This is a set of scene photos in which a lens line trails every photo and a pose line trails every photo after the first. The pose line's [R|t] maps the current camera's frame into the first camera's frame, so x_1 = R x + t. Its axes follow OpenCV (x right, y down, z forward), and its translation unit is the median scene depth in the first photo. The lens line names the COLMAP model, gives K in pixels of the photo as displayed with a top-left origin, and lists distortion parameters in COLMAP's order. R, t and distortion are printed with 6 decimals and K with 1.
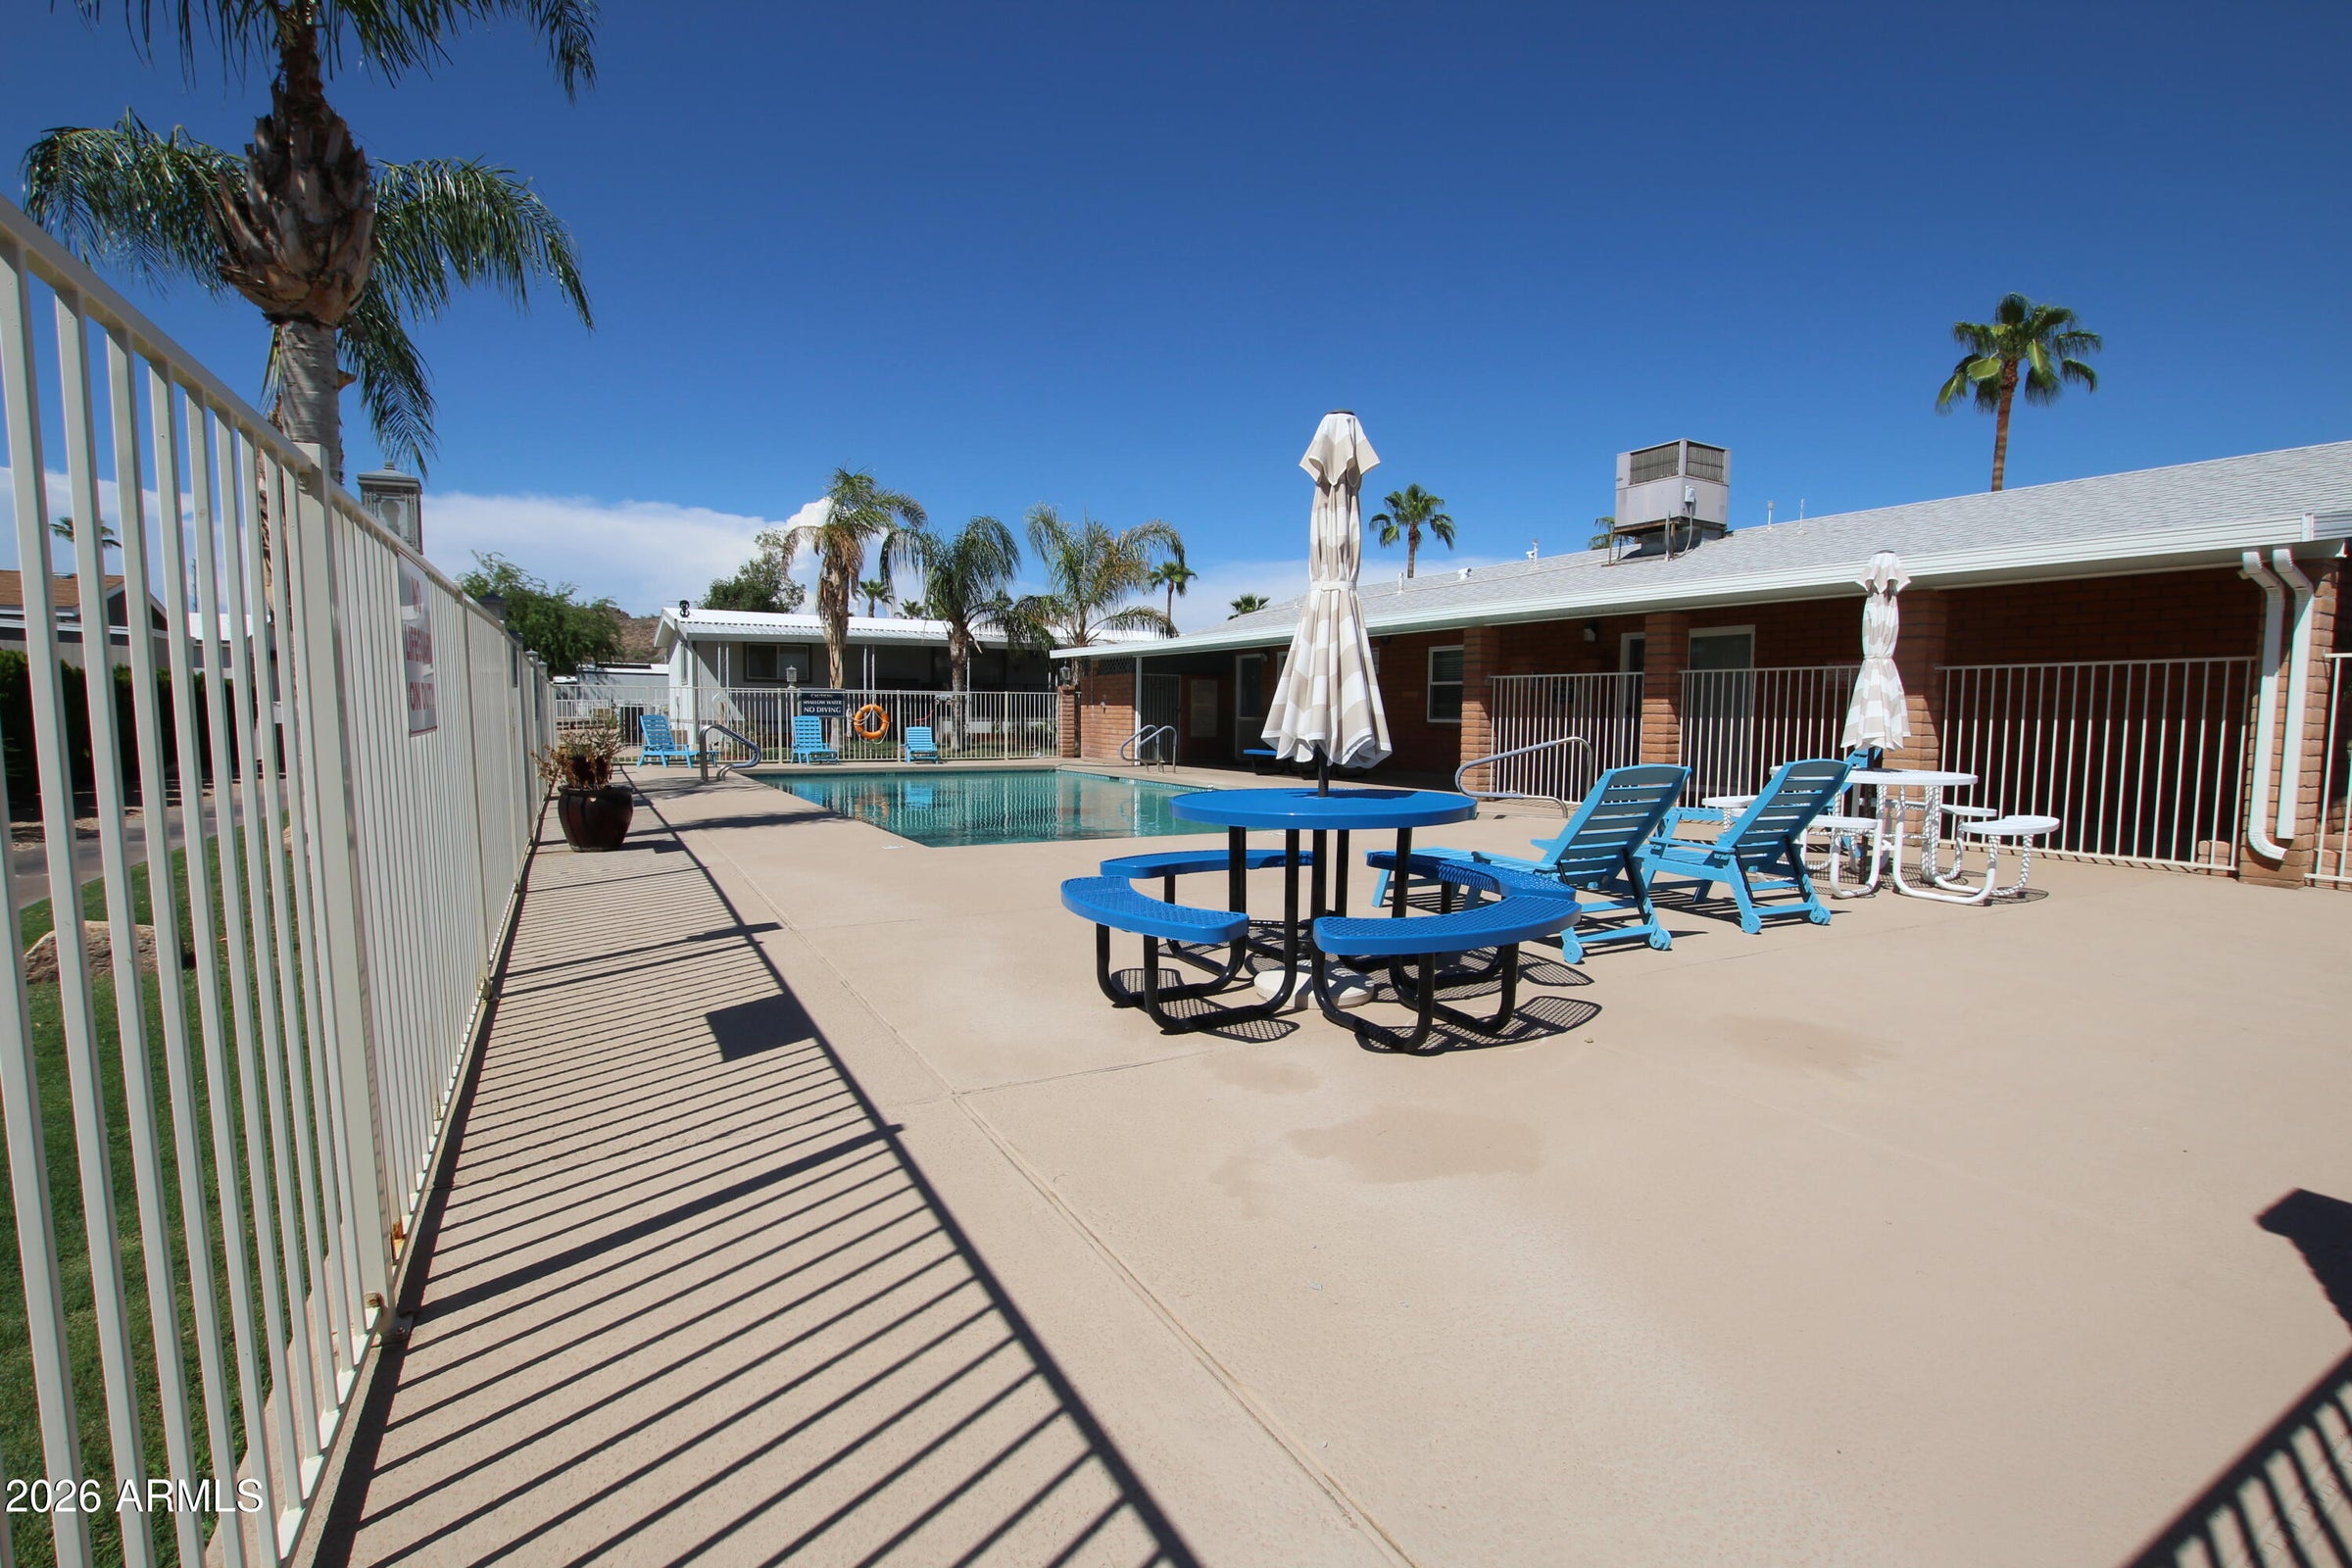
lens RADIAL K [[1084.5, 0, 1196.3], [0, 1084.5, 799.6], [0, 0, 1]] dist [-0.029547, 0.000676]
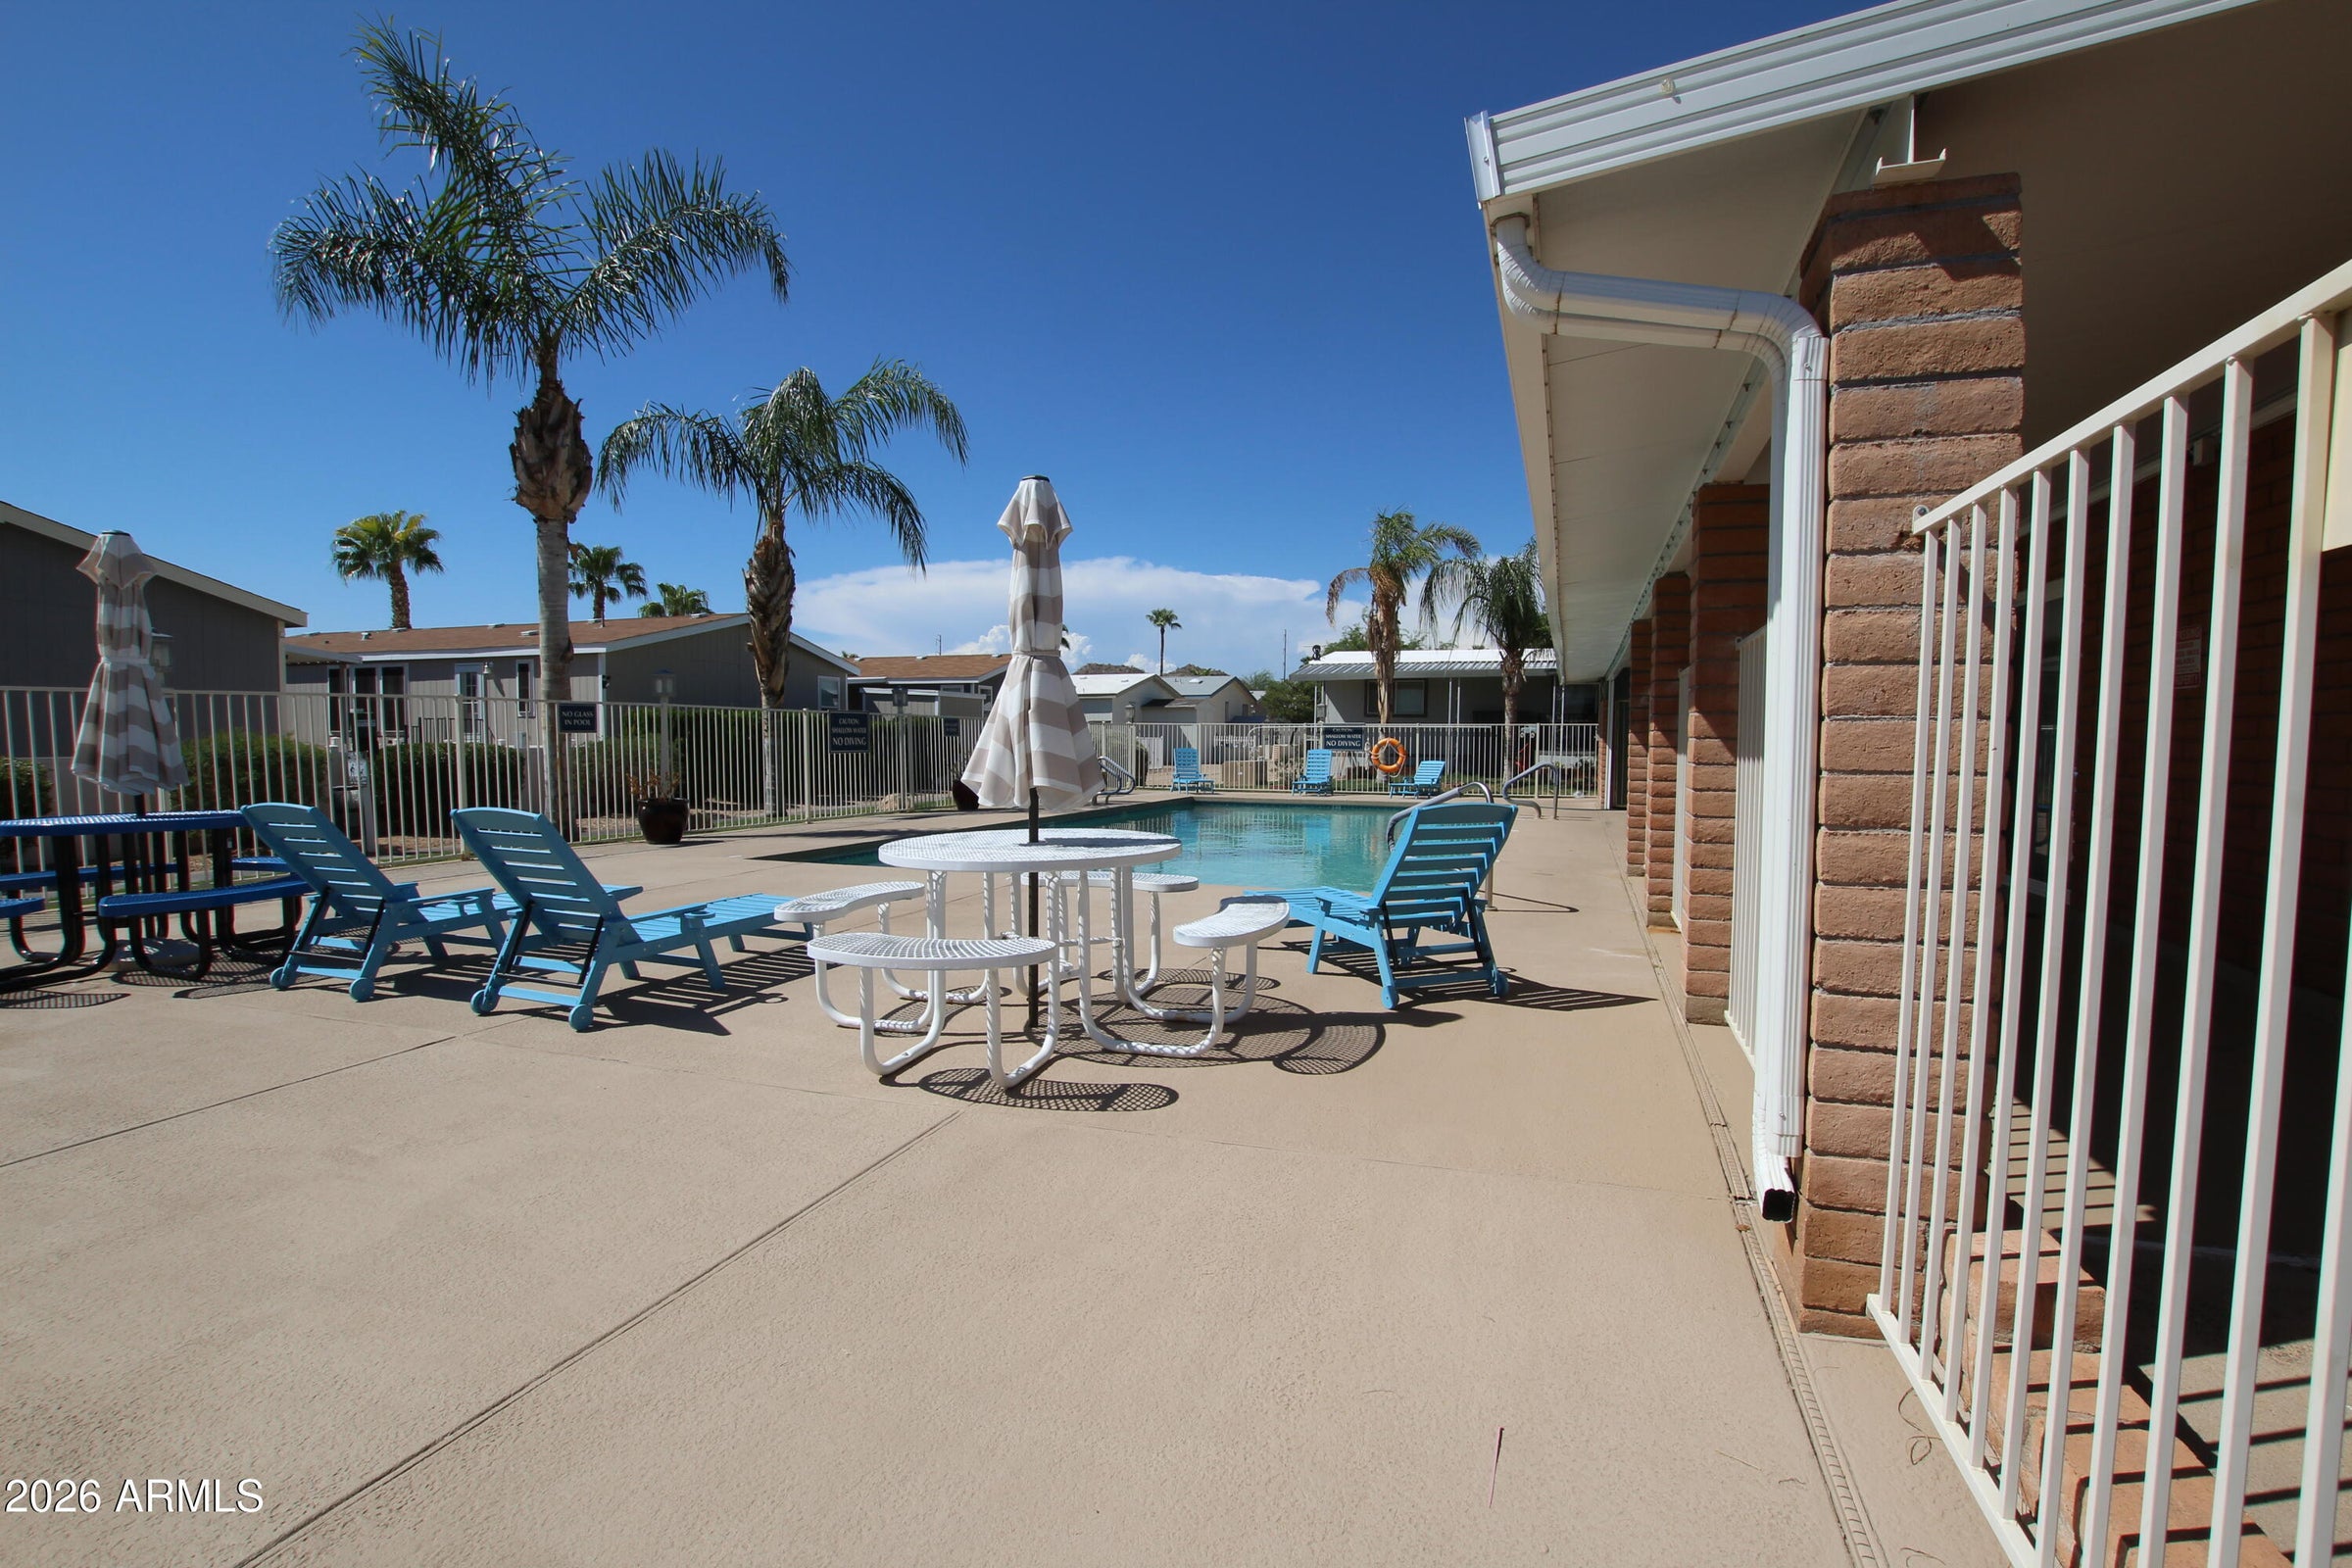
lens RADIAL K [[1084.5, 0, 1196.3], [0, 1084.5, 799.6], [0, 0, 1]] dist [-0.029547, 0.000676]
pose [[0.668338, 0.044415, -0.742530, 0.335385], [-0.064570, 0.997912, 0.001572, -0.020194], [0.741050, 0.046895, 0.669811, 0.183790]]
